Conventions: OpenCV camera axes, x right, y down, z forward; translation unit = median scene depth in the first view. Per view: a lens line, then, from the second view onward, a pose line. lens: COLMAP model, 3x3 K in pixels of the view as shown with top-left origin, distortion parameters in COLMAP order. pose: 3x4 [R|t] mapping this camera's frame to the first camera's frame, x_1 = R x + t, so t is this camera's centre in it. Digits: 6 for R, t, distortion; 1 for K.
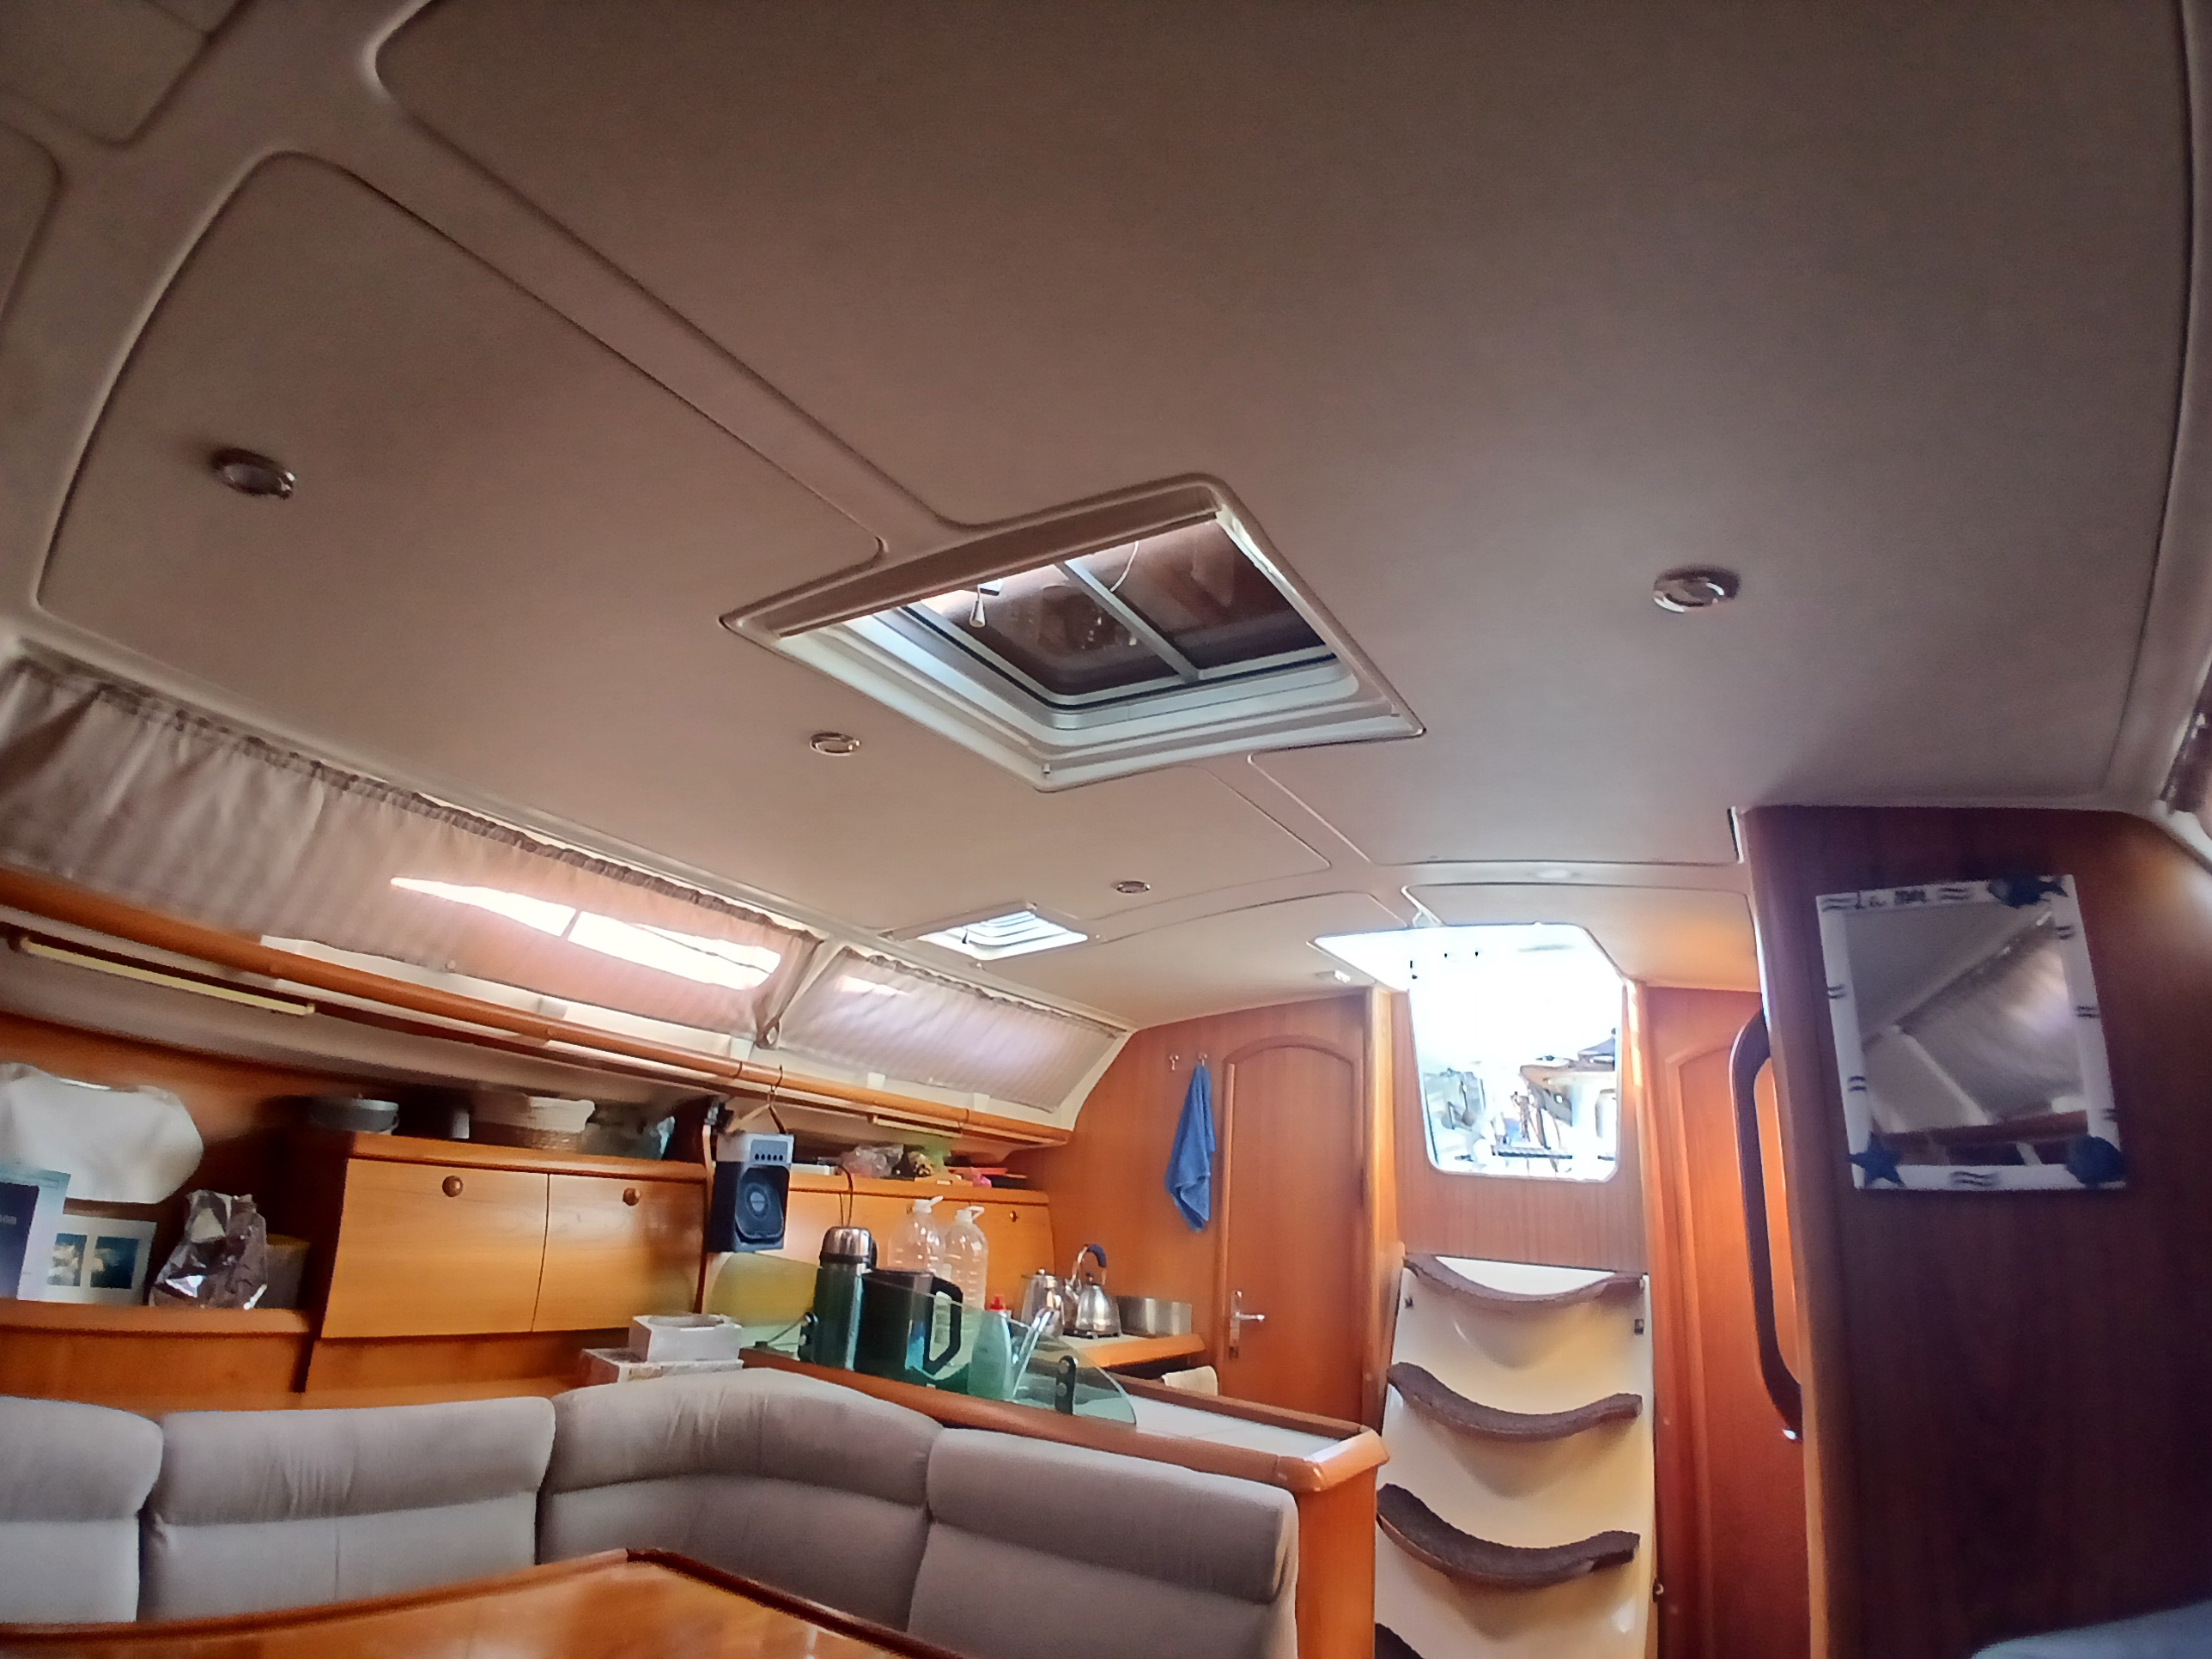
lens RADIAL K [[1103.3, 0, 1107.4], [0, 1103.3, 833.3], [0, 0, 1]] dist [0.000405, -0.044351]
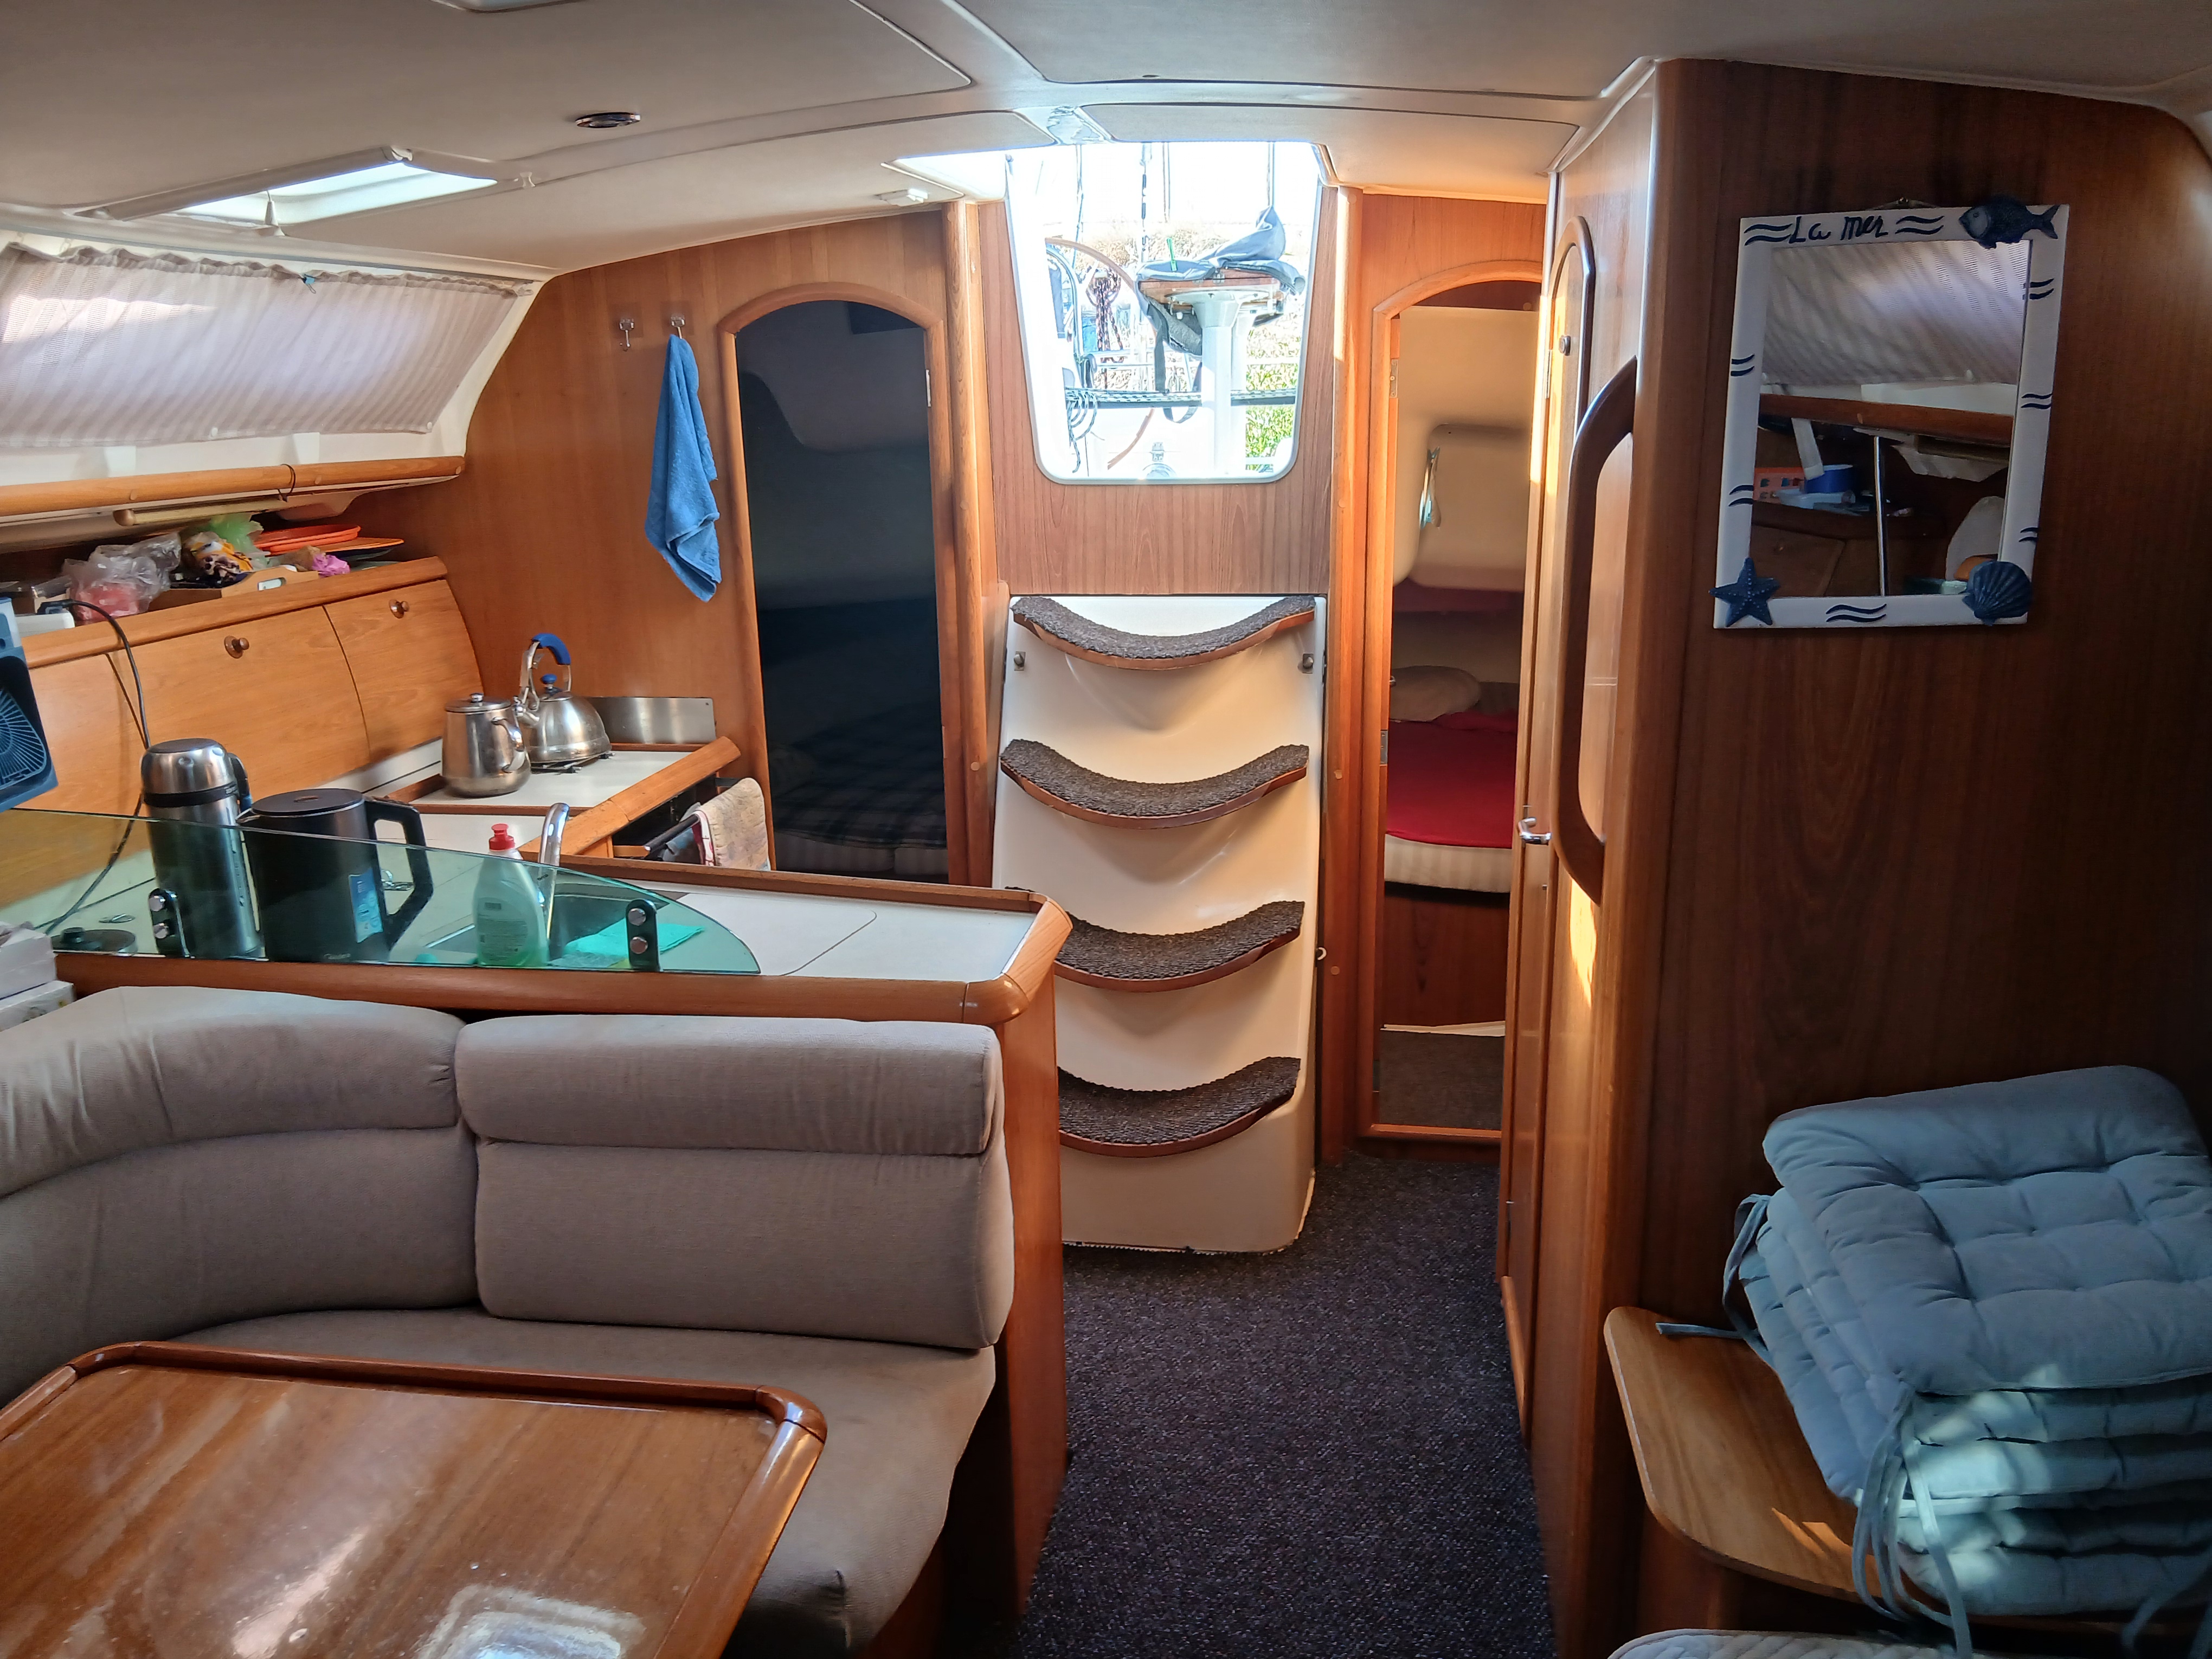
lens RADIAL K [[1656.4, 0, 1102.6], [0, 1656.4, 838.2], [0, 0, 1]] dist [0.100310, -0.168055]
pose [[0.920790, -0.187151, 0.342228, -0.086247], [-0.037647, 0.830640, 0.555536, -0.106643], [-0.388237, -0.524416, 0.757799, 0.086968]]
